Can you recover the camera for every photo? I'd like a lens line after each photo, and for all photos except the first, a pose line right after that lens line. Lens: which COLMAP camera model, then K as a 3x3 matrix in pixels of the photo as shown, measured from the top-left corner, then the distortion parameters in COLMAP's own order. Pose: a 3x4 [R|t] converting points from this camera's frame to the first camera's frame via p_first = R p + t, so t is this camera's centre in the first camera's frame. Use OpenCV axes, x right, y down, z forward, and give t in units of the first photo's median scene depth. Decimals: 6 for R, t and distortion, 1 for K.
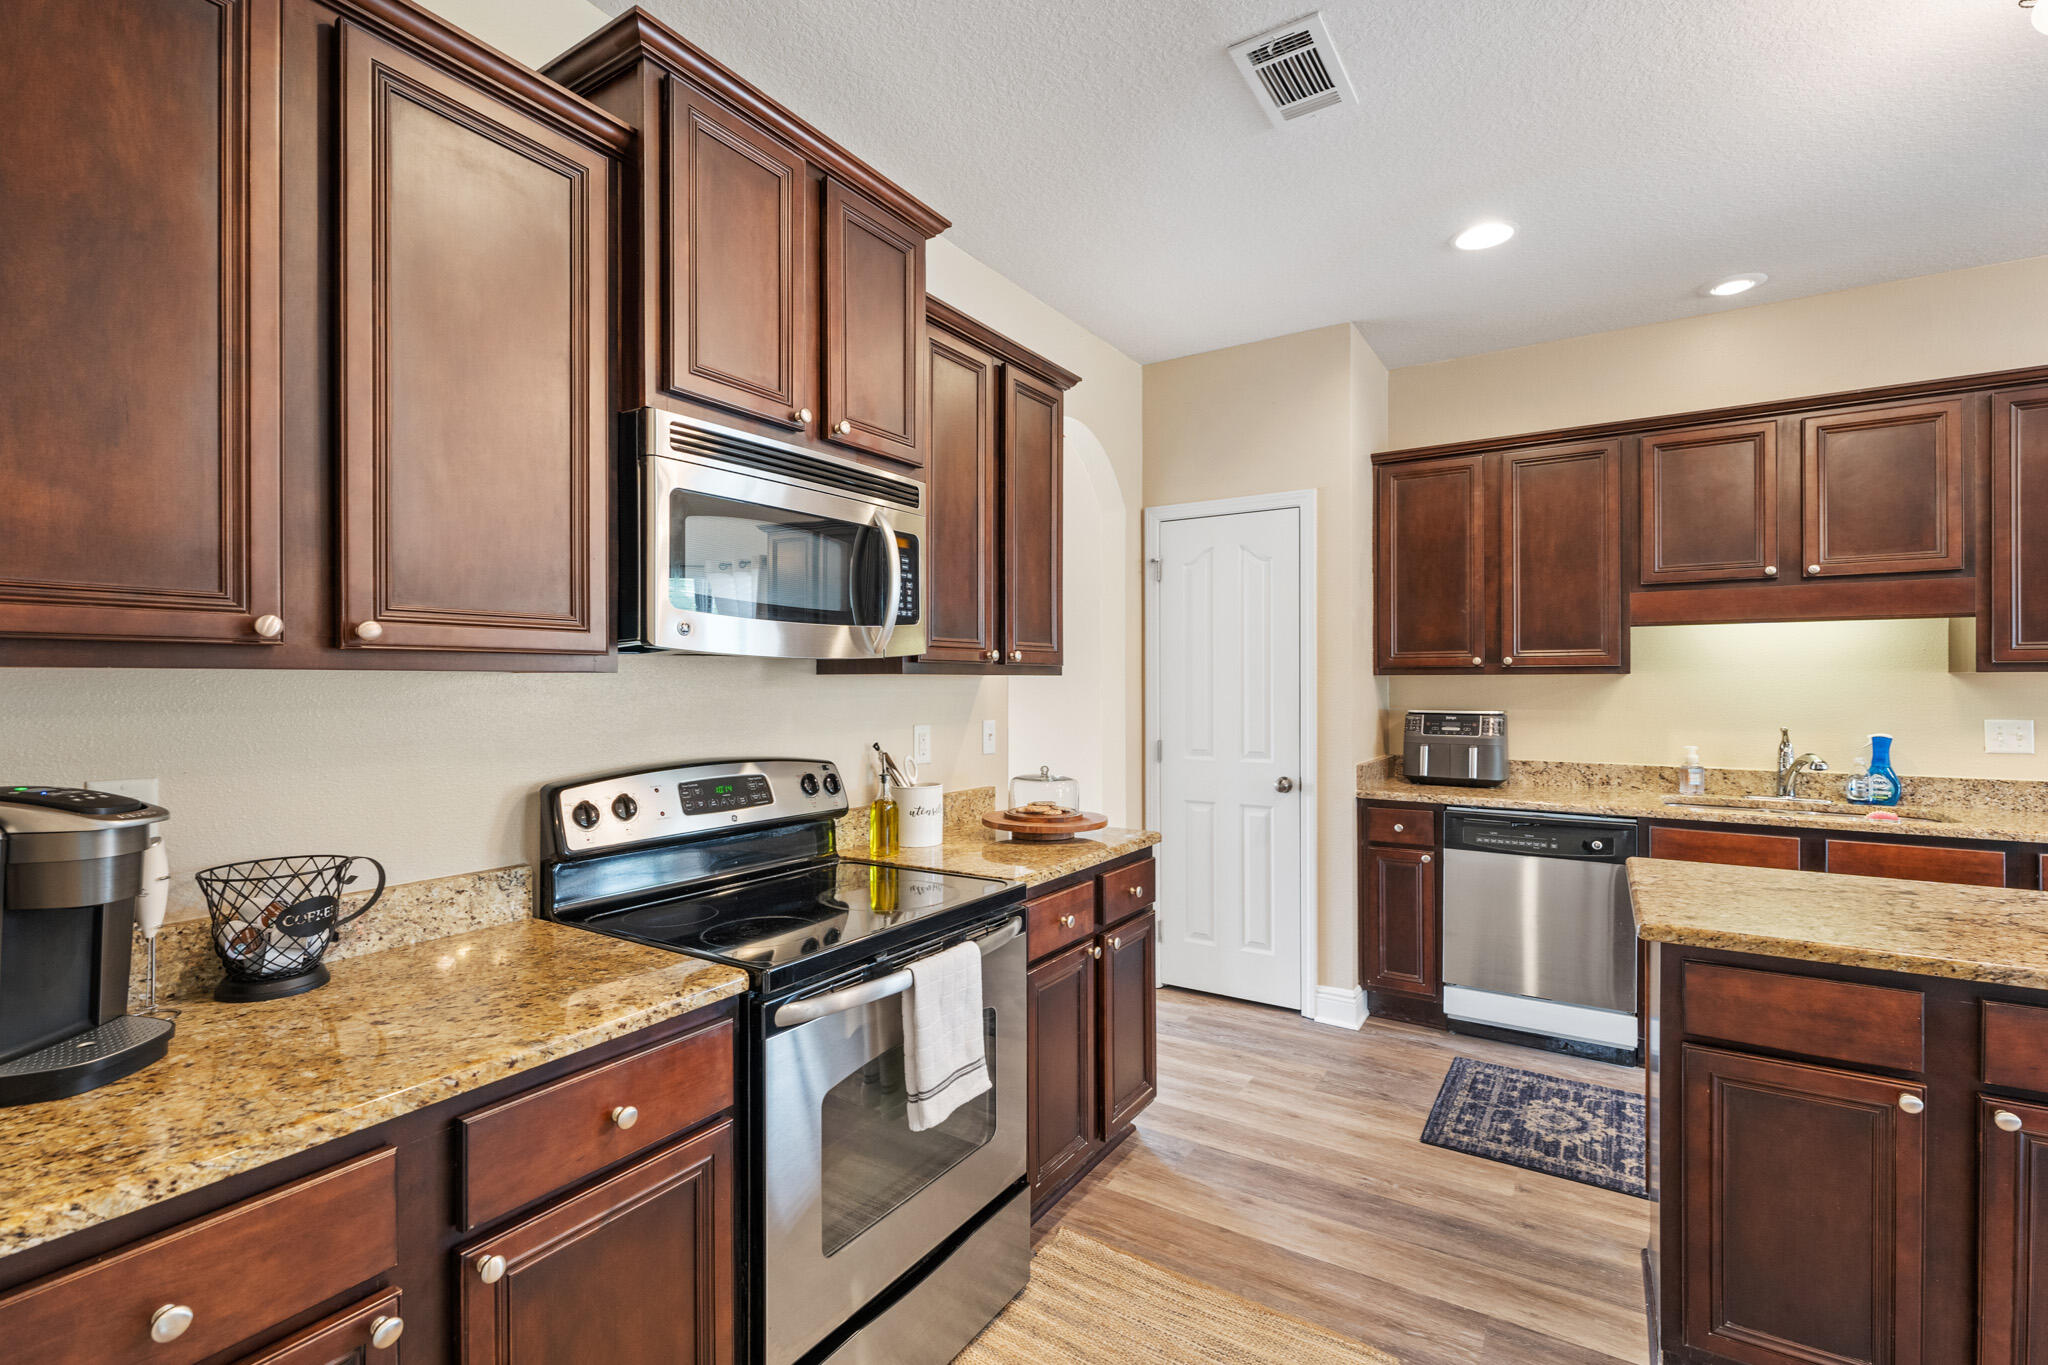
lens RADIAL K [[894.0, 0, 1022.8], [0, 894.0, 687.9], [0, 0, 1]] dist [-0.013213, 0.001272]
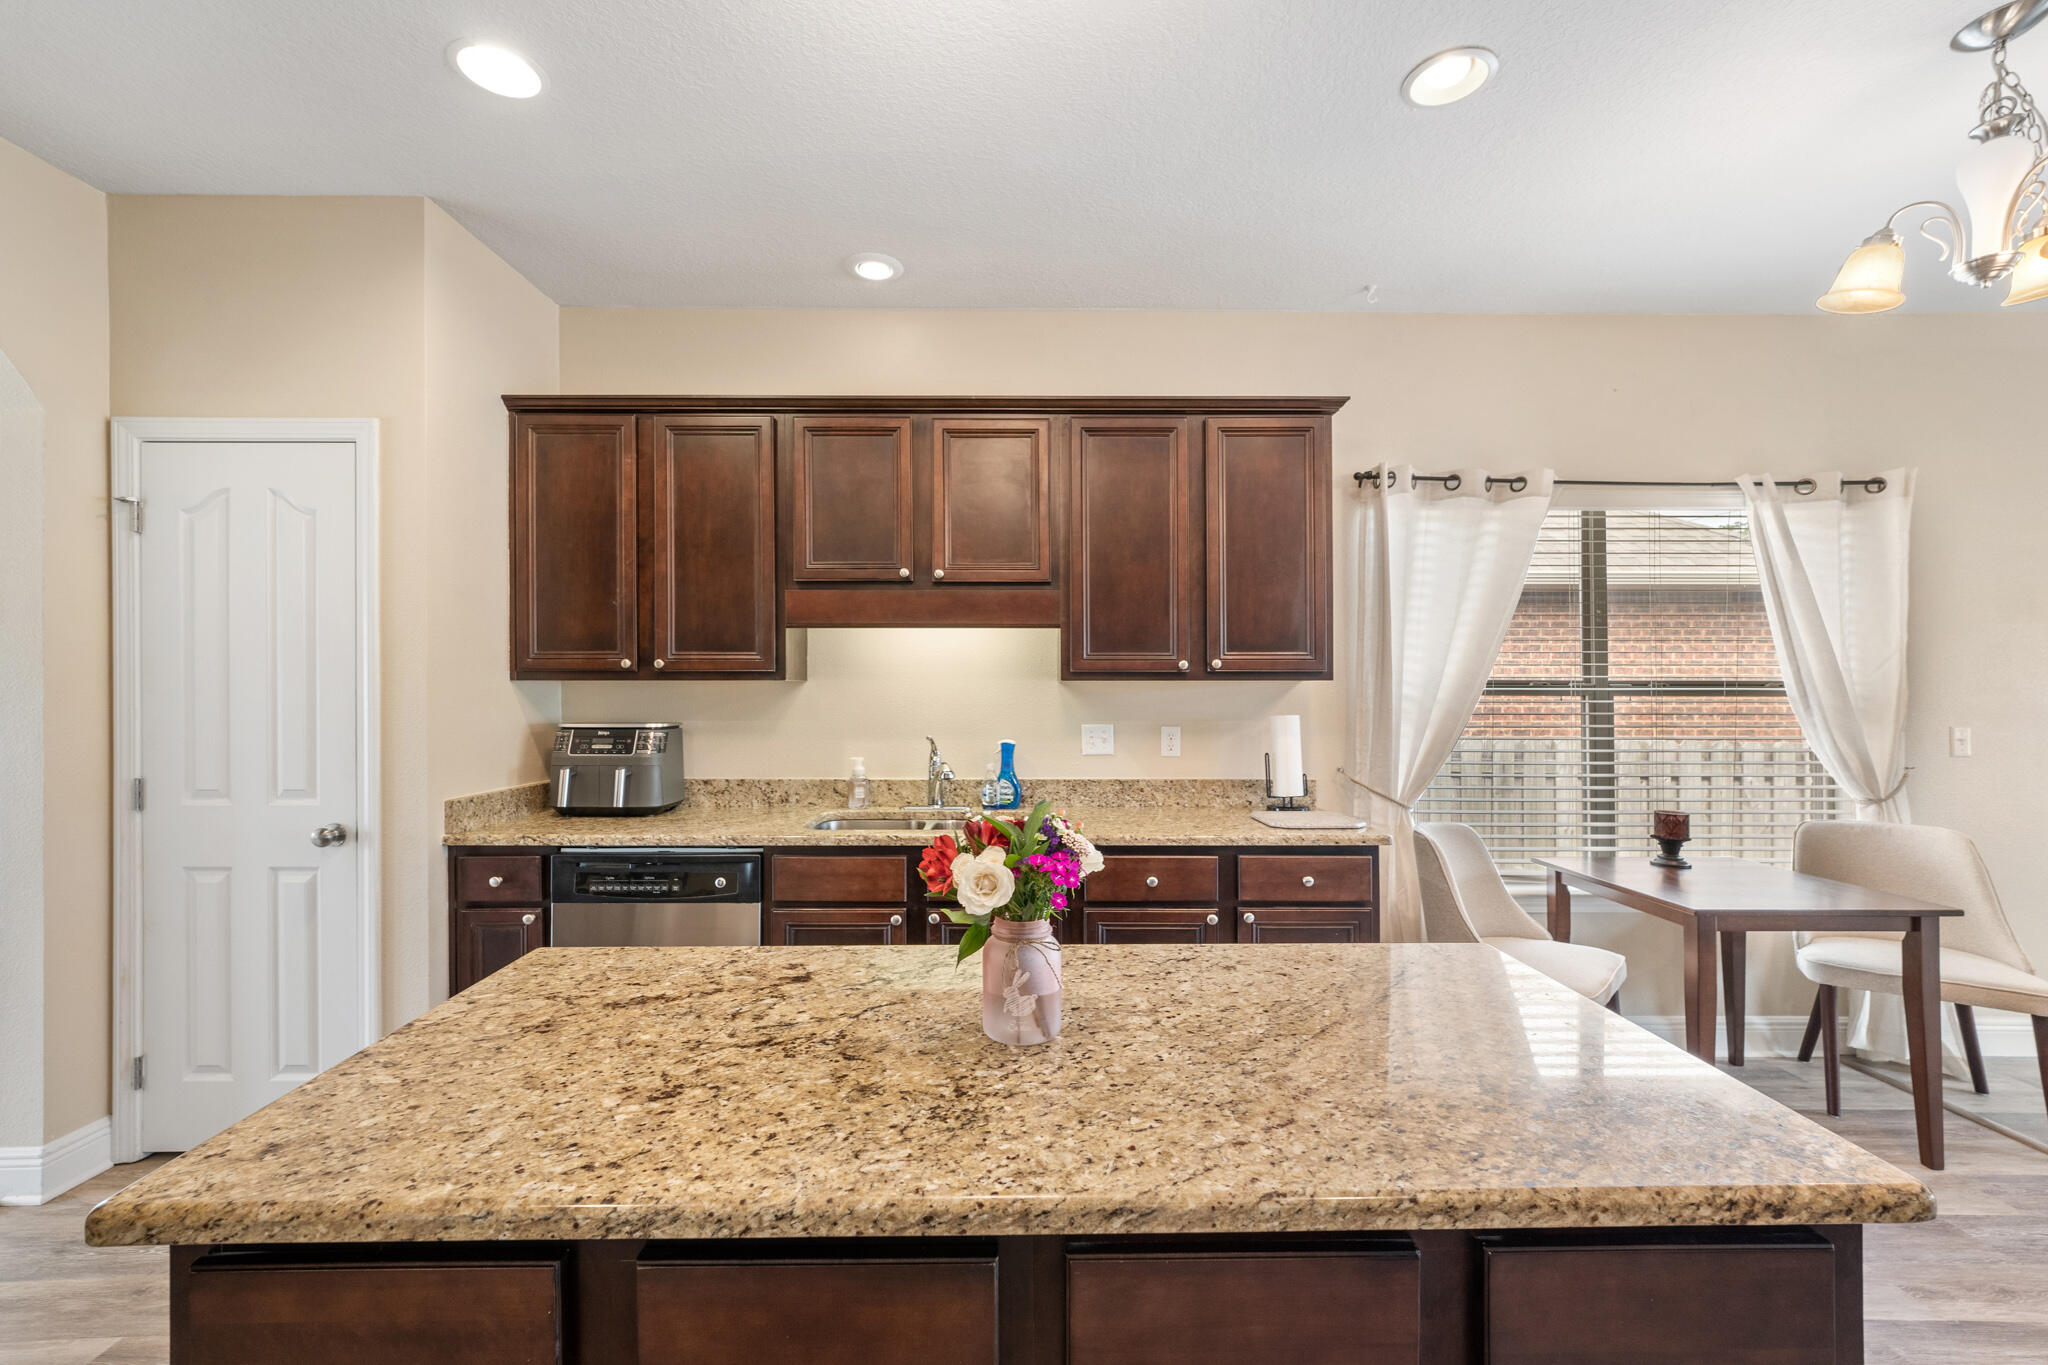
lens RADIAL K [[828.8, 0, 1020.9], [0, 828.8, 693.0], [0, 0, 1]] dist [-0.013170, -0.000146]
pose [[0.826657, -0.000526, 0.562706, 0.396936], [0.001152, 0.999999, -0.000757, -0.002129], [-0.562705, 0.001274, 0.826657, 0.170796]]
